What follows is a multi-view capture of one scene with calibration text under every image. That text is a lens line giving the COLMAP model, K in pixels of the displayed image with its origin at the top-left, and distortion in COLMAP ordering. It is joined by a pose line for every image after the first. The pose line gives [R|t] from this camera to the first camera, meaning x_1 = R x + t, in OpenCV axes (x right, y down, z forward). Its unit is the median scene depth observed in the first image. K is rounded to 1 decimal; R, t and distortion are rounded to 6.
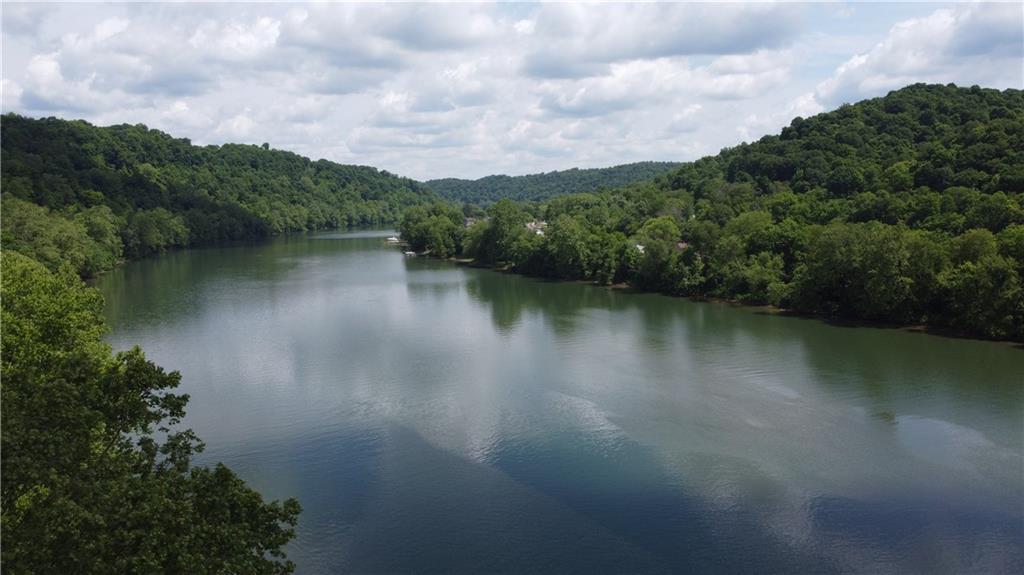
lens RADIAL K [[773.2, 0, 513.3], [0, 773.2, 287.3], [0, 0, 1]] dist [0.004831, -0.003191]
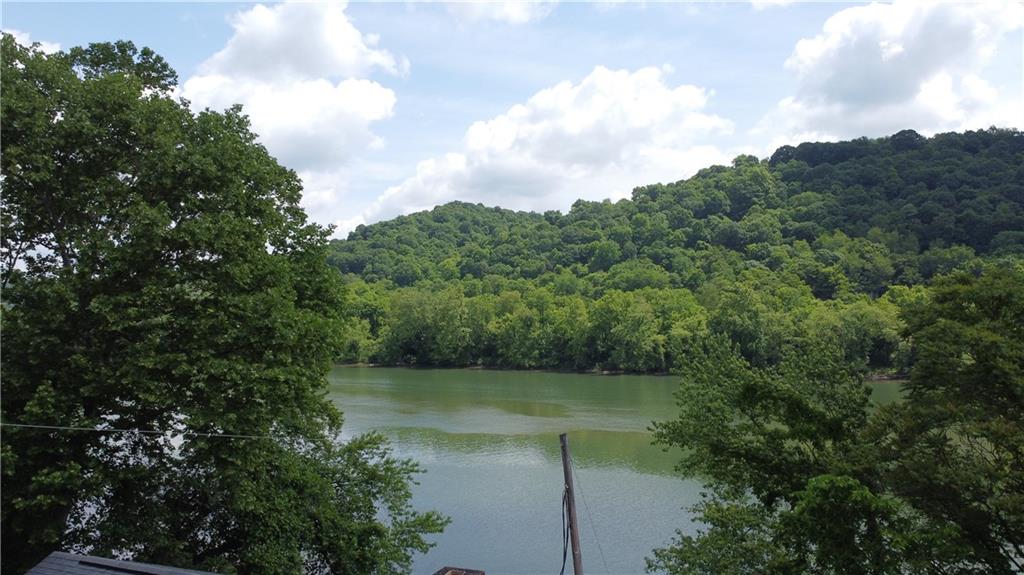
lens RADIAL K [[773.2, 0, 506.8], [0, 773.2, 284.6], [0, 0, 1]] dist [0.004831, -0.003191]
pose [[0.854644, 0.018668, 0.518879, -0.061480], [0.059994, 0.989109, -0.134402, 0.058458], [-0.515737, 0.145996, 0.844216, -0.075579]]
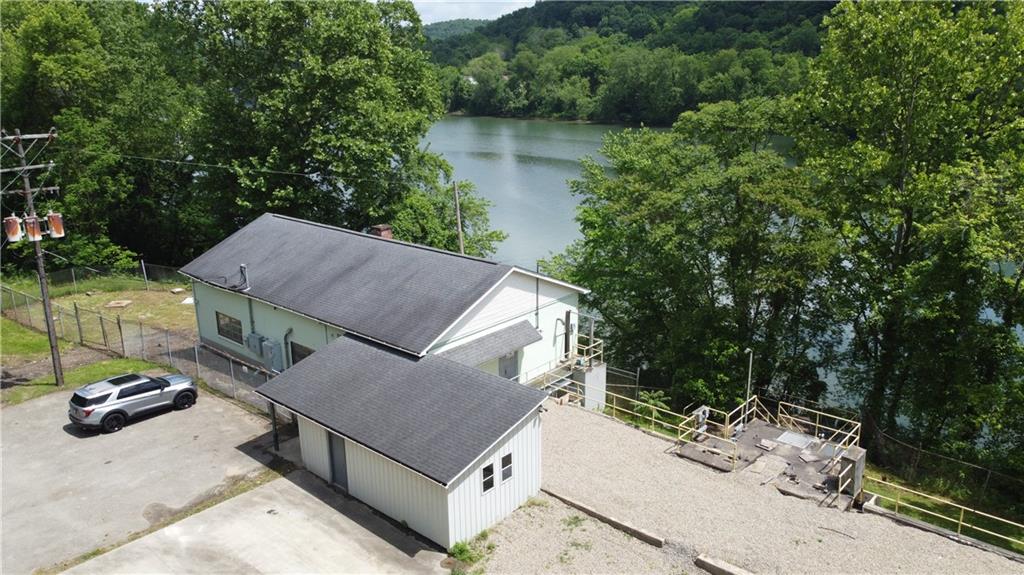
lens RADIAL K [[773.2, 0, 509.6], [0, 773.2, 290.4], [0, 0, 1]] dist [0.004831, -0.003191]
pose [[0.973841, -0.066606, 0.217248, -0.049162], [0.028661, 0.984443, 0.173348, 0.057602], [-0.225414, -0.162587, 0.960601, -0.160174]]
